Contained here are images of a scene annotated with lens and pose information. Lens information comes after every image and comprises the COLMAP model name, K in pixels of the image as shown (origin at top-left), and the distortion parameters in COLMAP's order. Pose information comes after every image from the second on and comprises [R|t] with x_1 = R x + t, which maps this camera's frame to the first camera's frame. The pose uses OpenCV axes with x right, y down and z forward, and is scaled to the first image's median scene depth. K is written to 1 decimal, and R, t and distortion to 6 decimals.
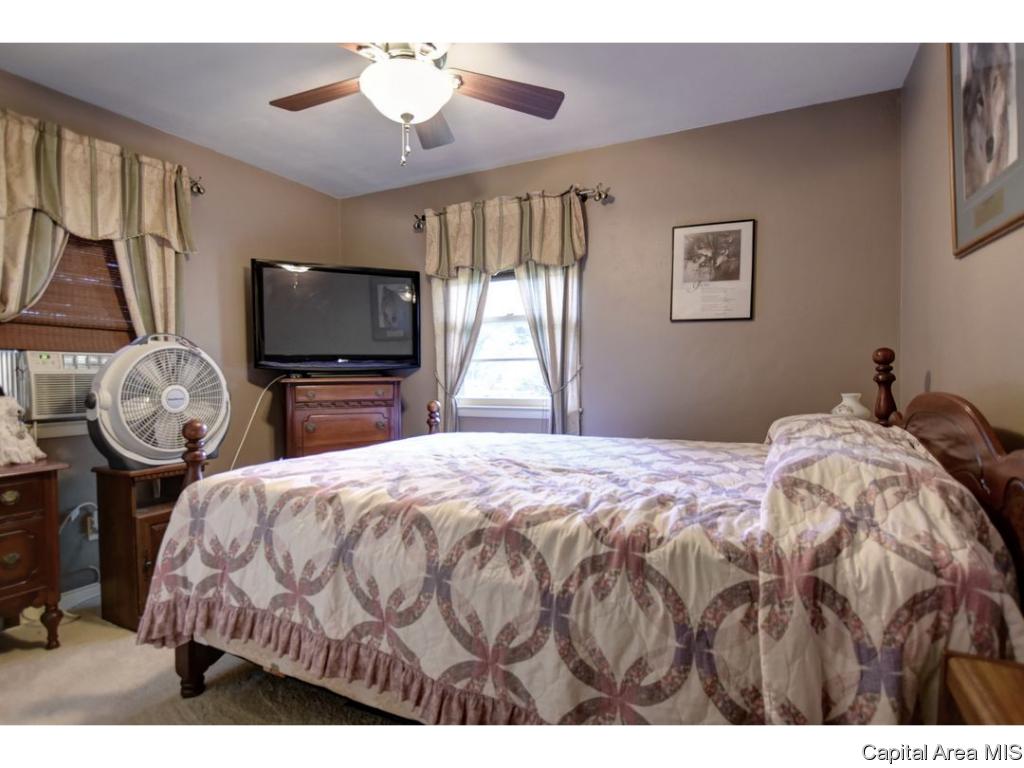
lens RADIAL K [[529.1, 0, 523.2], [0, 529.1, 381.5], [0, 0, 1]] dist [-0.041492, 0.000810]
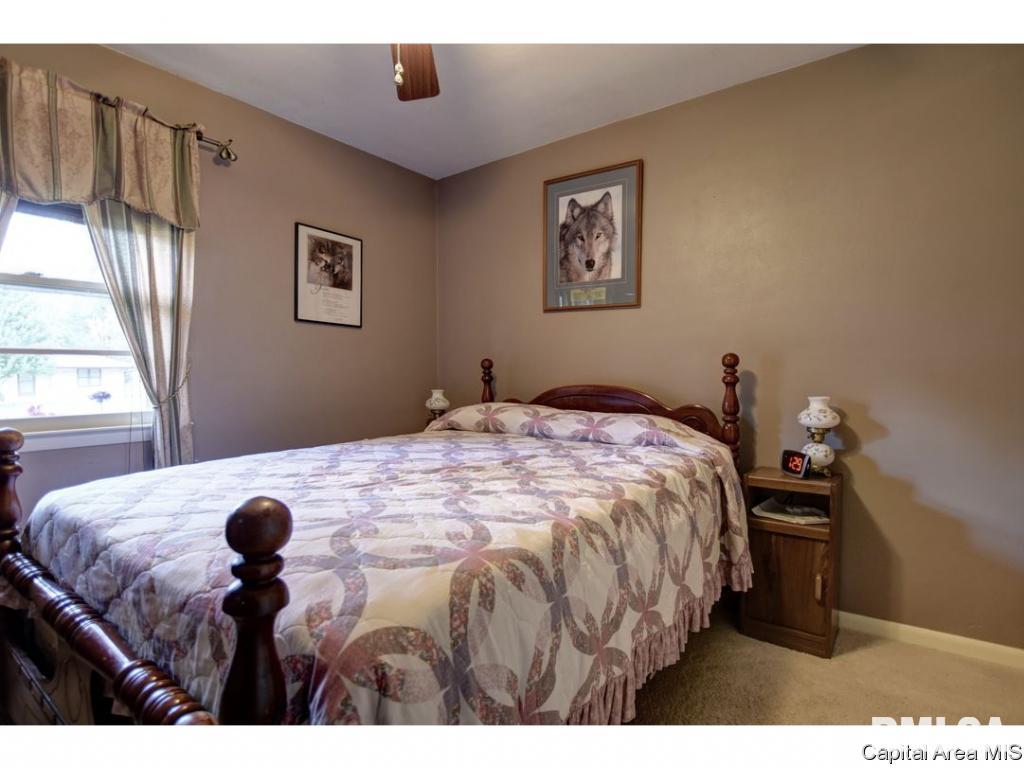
lens RADIAL K [[499.7, 0, 512.0], [0, 499.7, 384.0], [0, 0, 1]] dist [-0.022591, -0.000126]
pose [[0.186868, -0.020107, 0.982179, -0.550724], [0.014597, 0.999737, 0.017689, -0.008663], [-0.982277, 0.011031, 0.187112, 0.456109]]
